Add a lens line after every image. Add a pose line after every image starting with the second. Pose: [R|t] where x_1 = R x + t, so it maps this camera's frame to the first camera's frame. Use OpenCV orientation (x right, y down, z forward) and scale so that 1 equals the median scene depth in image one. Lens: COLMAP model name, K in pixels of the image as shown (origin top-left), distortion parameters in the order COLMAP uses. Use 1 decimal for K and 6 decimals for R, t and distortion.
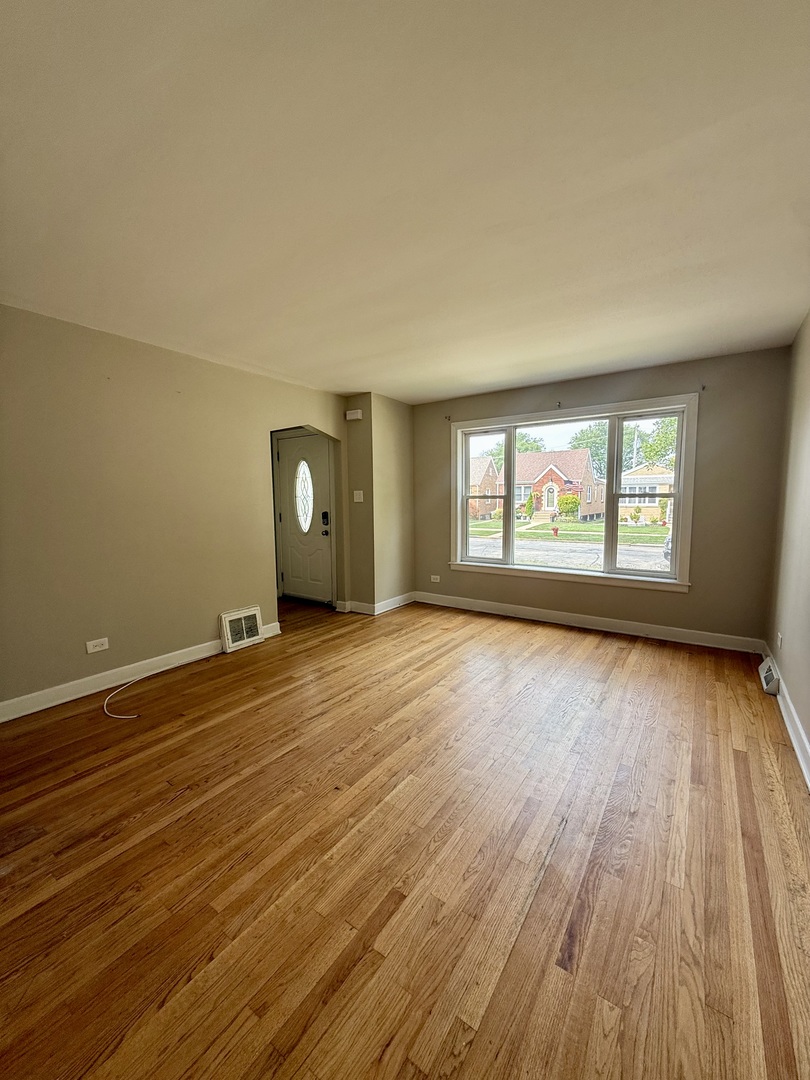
lens RADIAL K [[427.8, 0, 408.5], [0, 427.8, 539.9], [0, 0, 1]] dist [-0.000604, -0.000197]
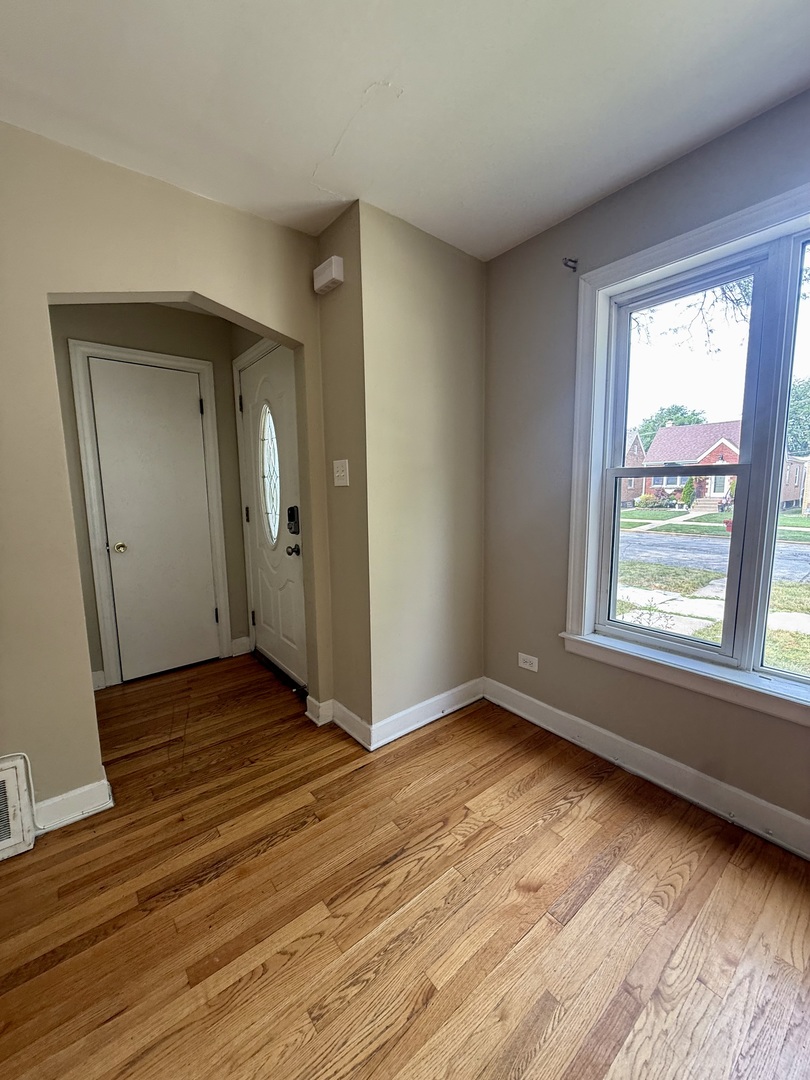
lens RADIAL K [[427.8, 0, 408.5], [0, 427.8, 539.9], [0, 0, 1]] dist [-0.000604, -0.000197]
pose [[0.958943, 0.034834, -0.281452, 0.070101], [-0.024680, 0.998913, 0.039542, -0.052586], [0.282523, -0.030972, 0.958760, 0.600218]]
